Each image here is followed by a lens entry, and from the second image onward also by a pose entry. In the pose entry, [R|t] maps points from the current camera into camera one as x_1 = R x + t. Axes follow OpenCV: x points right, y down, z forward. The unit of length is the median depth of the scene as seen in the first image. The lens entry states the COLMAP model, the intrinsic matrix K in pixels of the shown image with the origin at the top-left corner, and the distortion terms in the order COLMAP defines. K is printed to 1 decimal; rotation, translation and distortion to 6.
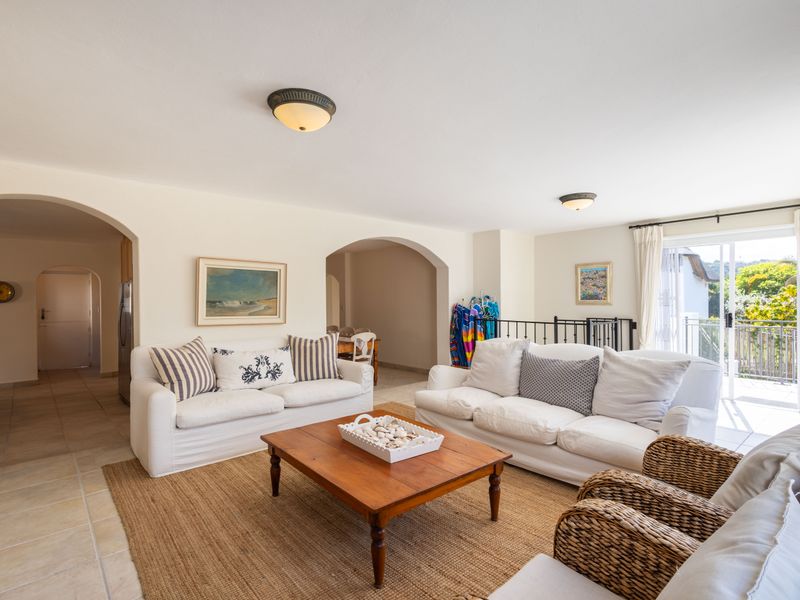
lens RADIAL K [[415.2, 0, 400.8], [0, 415.2, 300.4], [0, 0, 1]] dist [-0.000349, 0.000182]
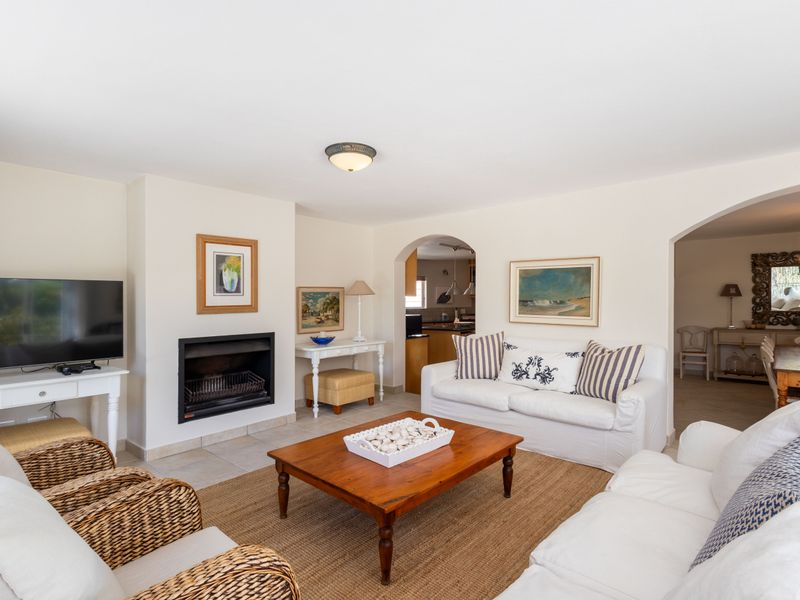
lens RADIAL K [[415.2, 0, 404.0], [0, 415.2, 303.2], [0, 0, 1]] dist [-0.000349, 0.000182]
pose [[0.102200, 0.009557, -0.994718, 0.586641], [-0.000367, 0.999954, 0.009569, -0.001108], [0.994764, -0.000613, 0.102199, 0.571585]]
